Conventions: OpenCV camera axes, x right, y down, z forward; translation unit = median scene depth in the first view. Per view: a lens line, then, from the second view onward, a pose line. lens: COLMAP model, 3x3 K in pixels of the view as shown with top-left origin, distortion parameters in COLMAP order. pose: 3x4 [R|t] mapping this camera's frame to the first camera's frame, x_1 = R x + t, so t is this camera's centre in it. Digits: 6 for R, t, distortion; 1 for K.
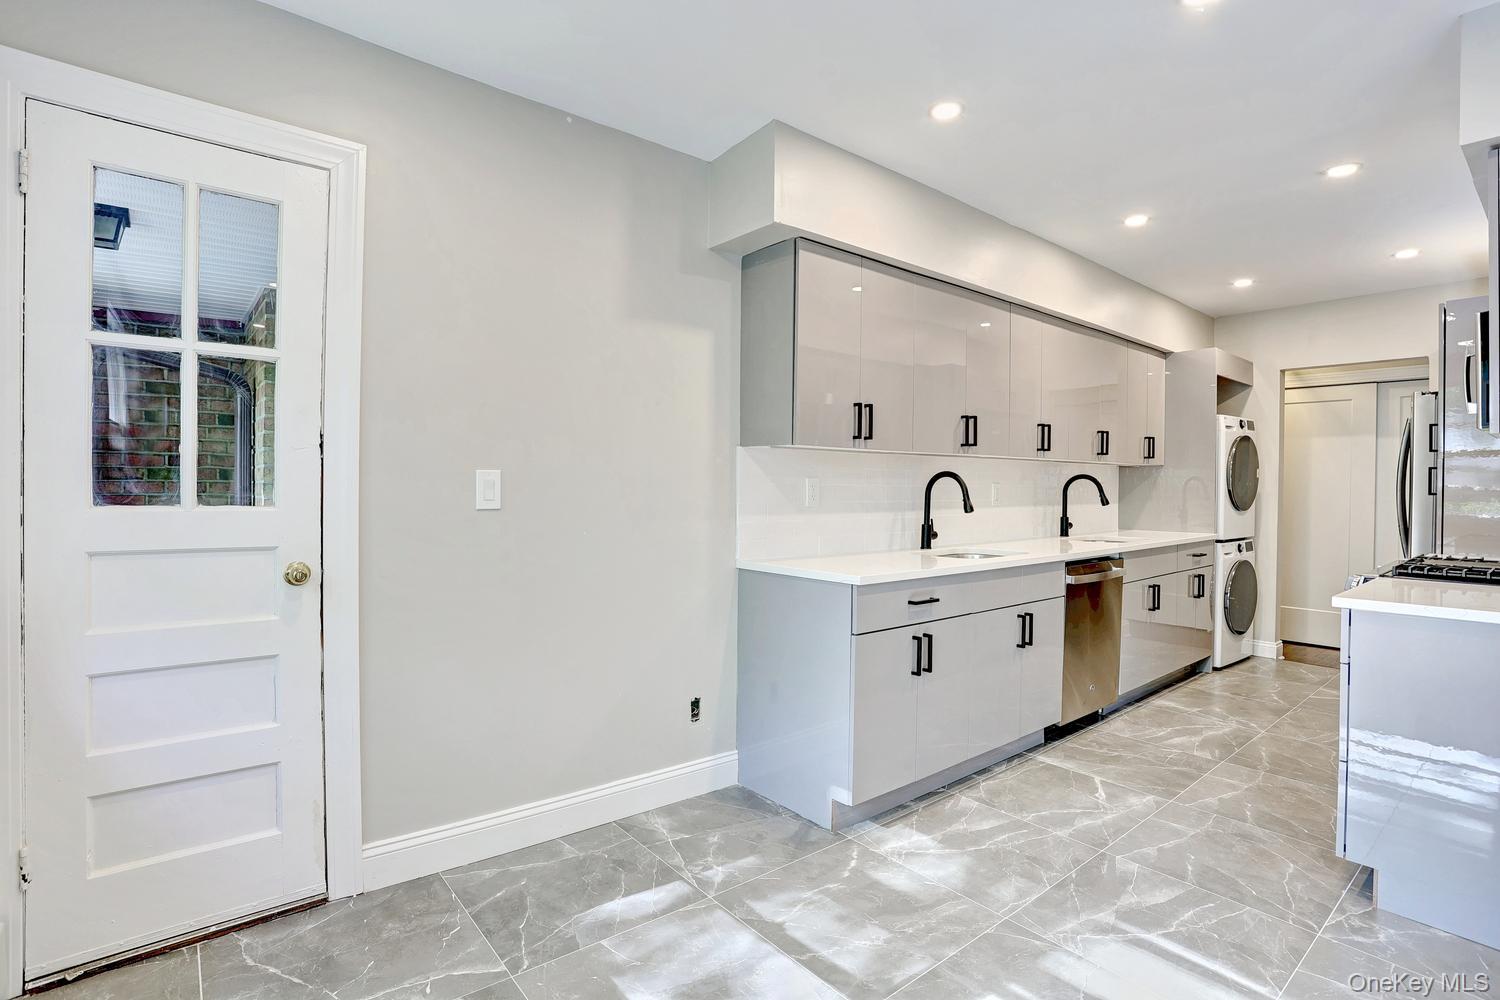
lens RADIAL K [[730.2, 0, 752.9], [0, 730.2, 496.7], [0, 0, 1]] dist [-0.052577, 0.014906]
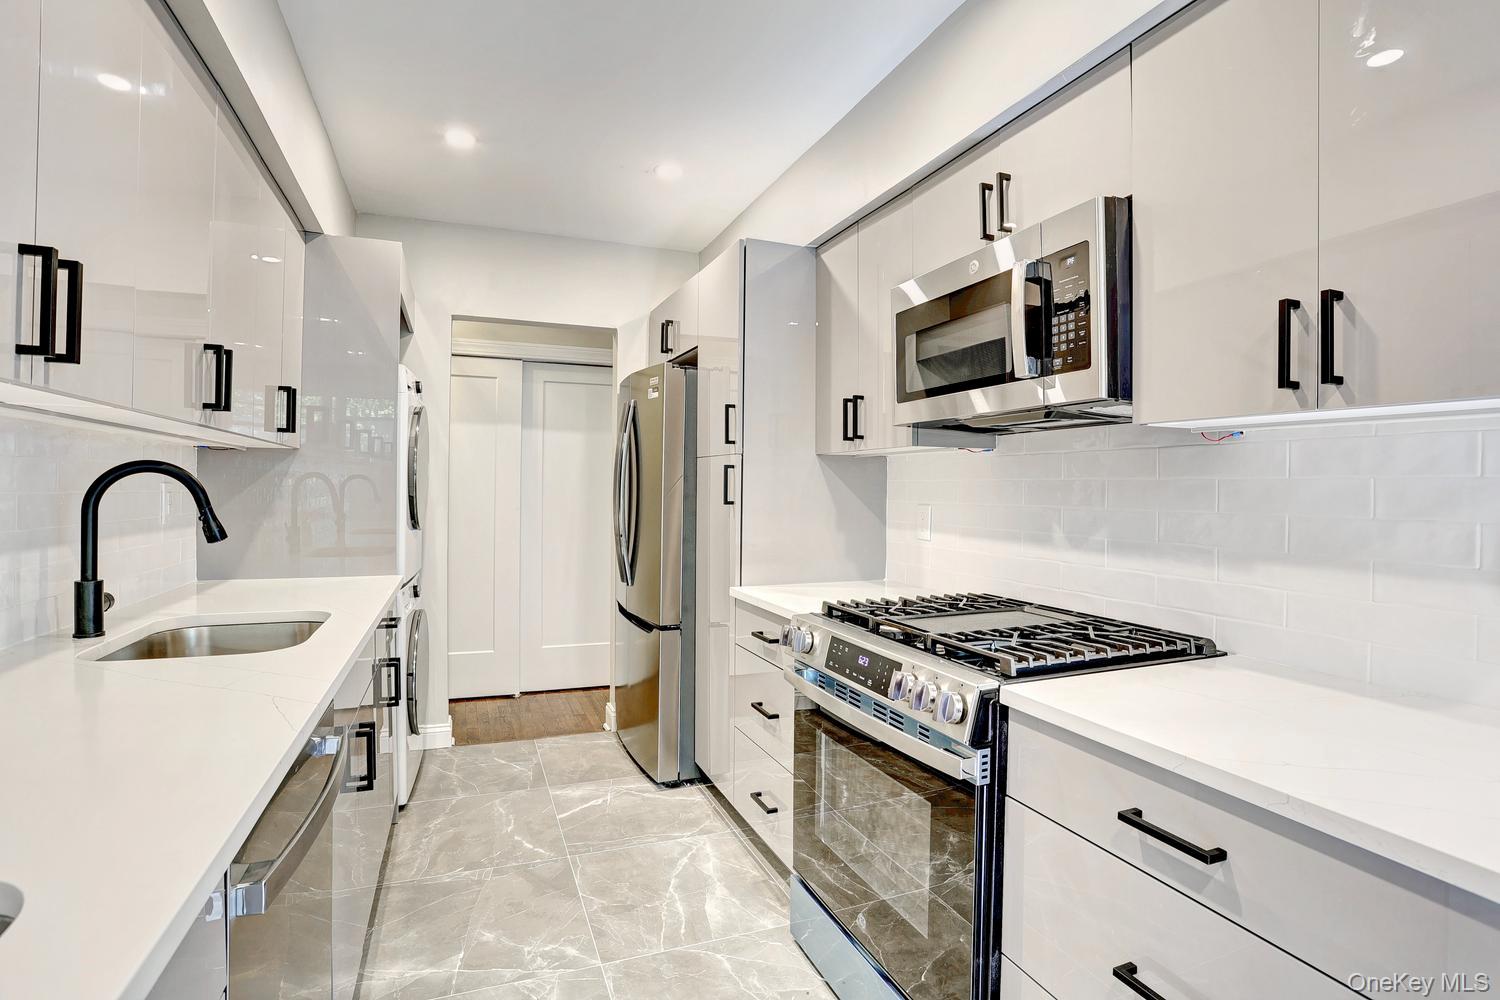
lens RADIAL K [[730.2, 0, 746.3], [0, 730.2, 496.4], [0, 0, 1]] dist [-0.052577, 0.014906]
pose [[0.325125, -0.012790, 0.945584, 0.216323], [0.008392, 0.999908, 0.010639, -0.014097], [-0.945634, 0.004476, 0.325203, 0.600435]]
